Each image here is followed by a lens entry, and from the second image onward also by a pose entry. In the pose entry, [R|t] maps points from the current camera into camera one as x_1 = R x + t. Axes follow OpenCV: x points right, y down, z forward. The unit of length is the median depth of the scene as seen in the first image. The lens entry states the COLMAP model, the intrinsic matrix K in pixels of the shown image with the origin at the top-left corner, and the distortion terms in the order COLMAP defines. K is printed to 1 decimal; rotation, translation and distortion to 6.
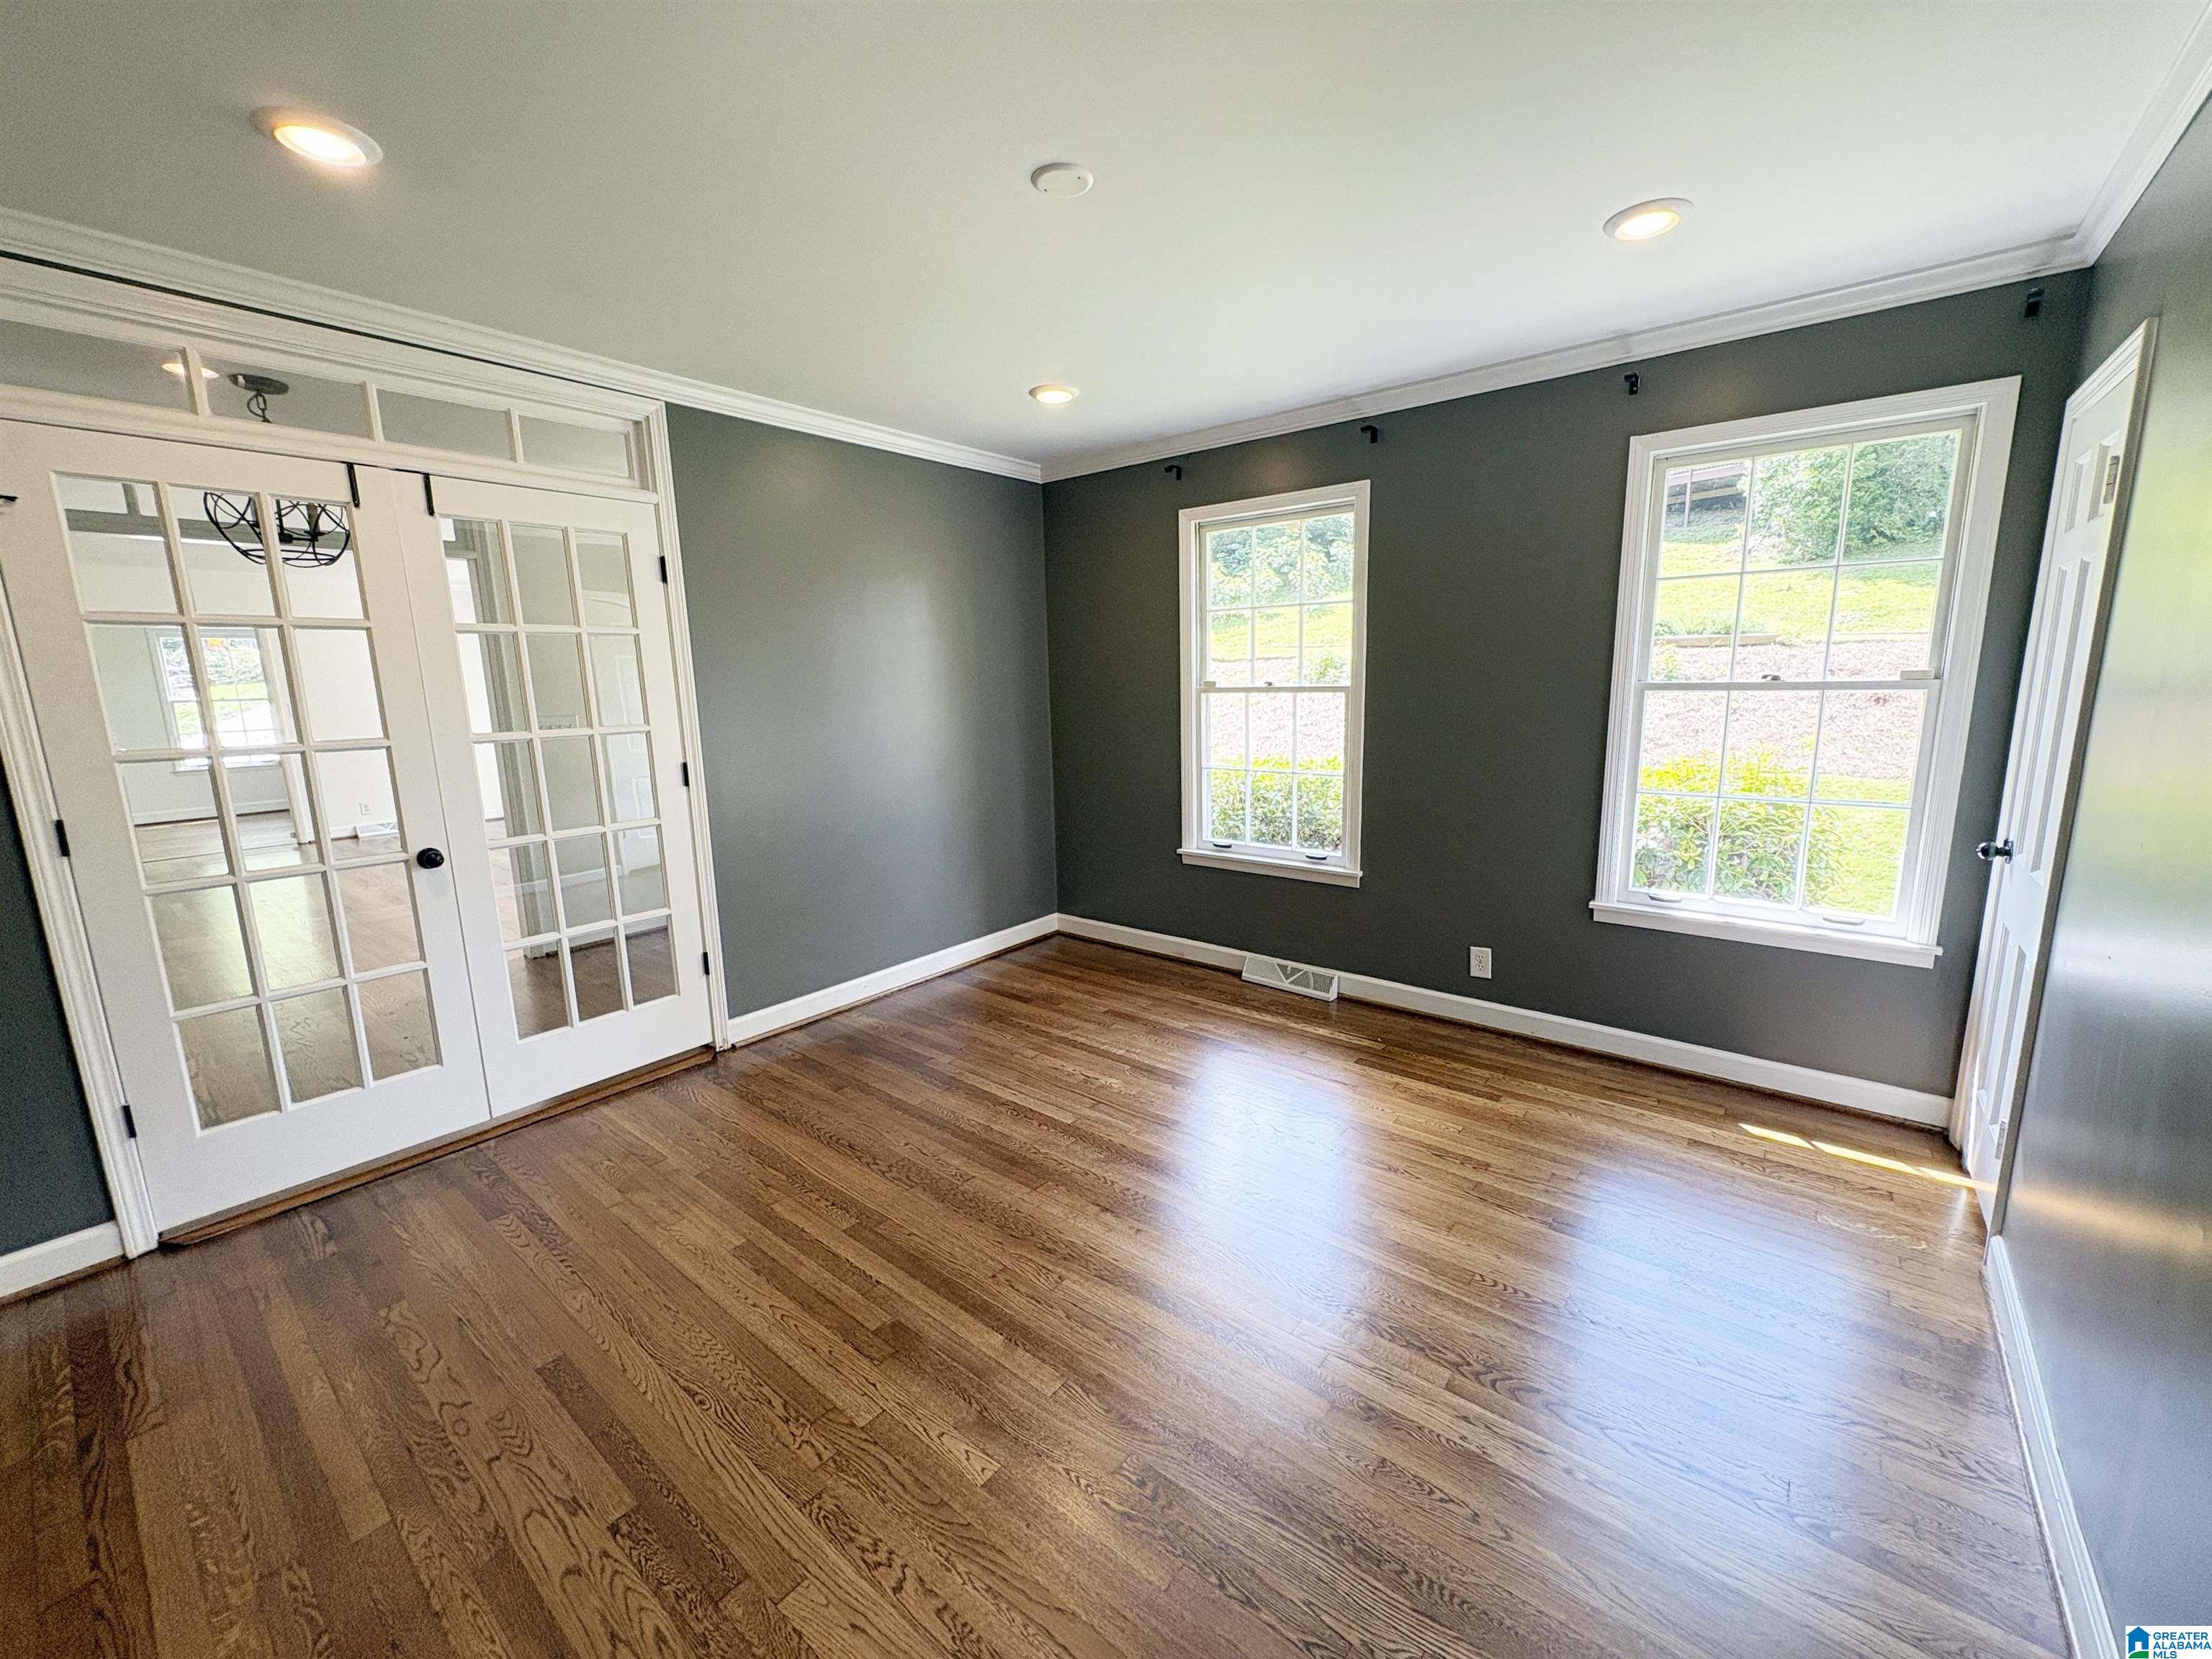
lens RADIAL K [[881.8, 0, 1111.6], [0, 881.8, 829.3], [0, 0, 1]] dist [-0.012666, 0.000153]
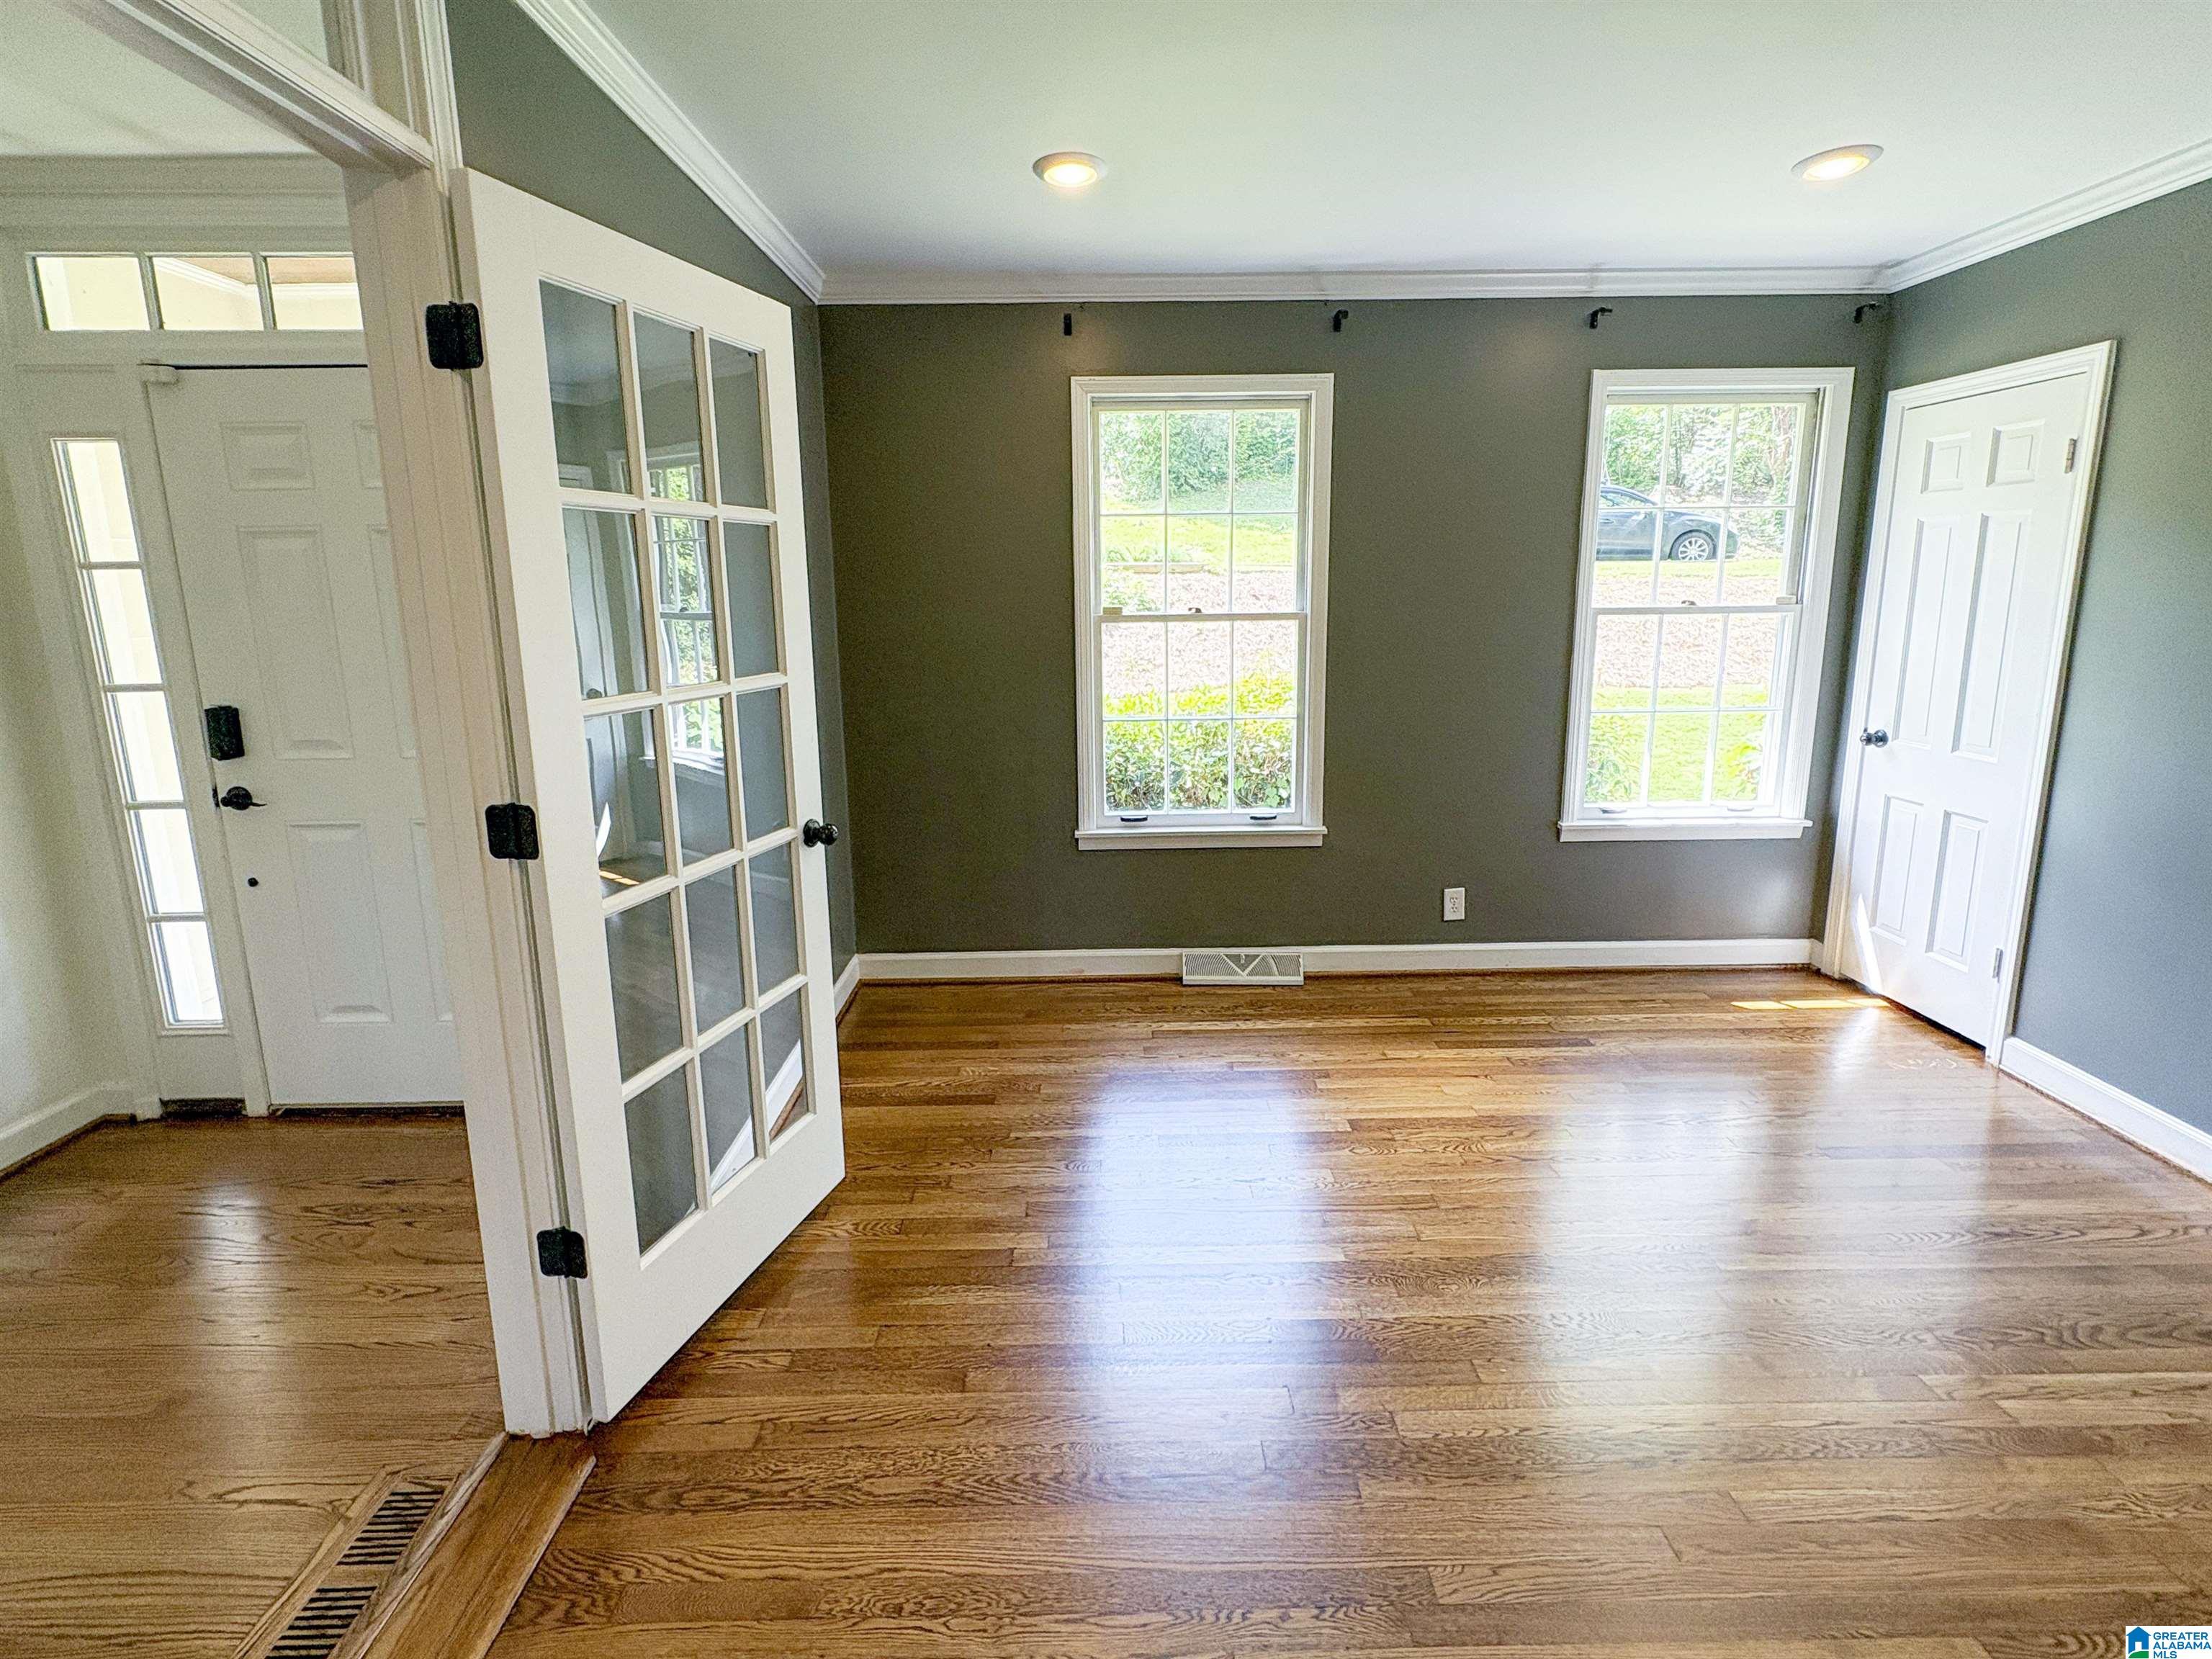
lens RADIAL K [[977.2, 0, 1112.3], [0, 977.2, 740.4], [0, 0, 1]] dist [0.011838, -0.000349]
pose [[0.760593, -0.082625, 0.643949, -0.483219], [0.107524, 0.994202, 0.000565, -0.058276], [-0.640263, 0.068811, 0.765068, 0.392779]]
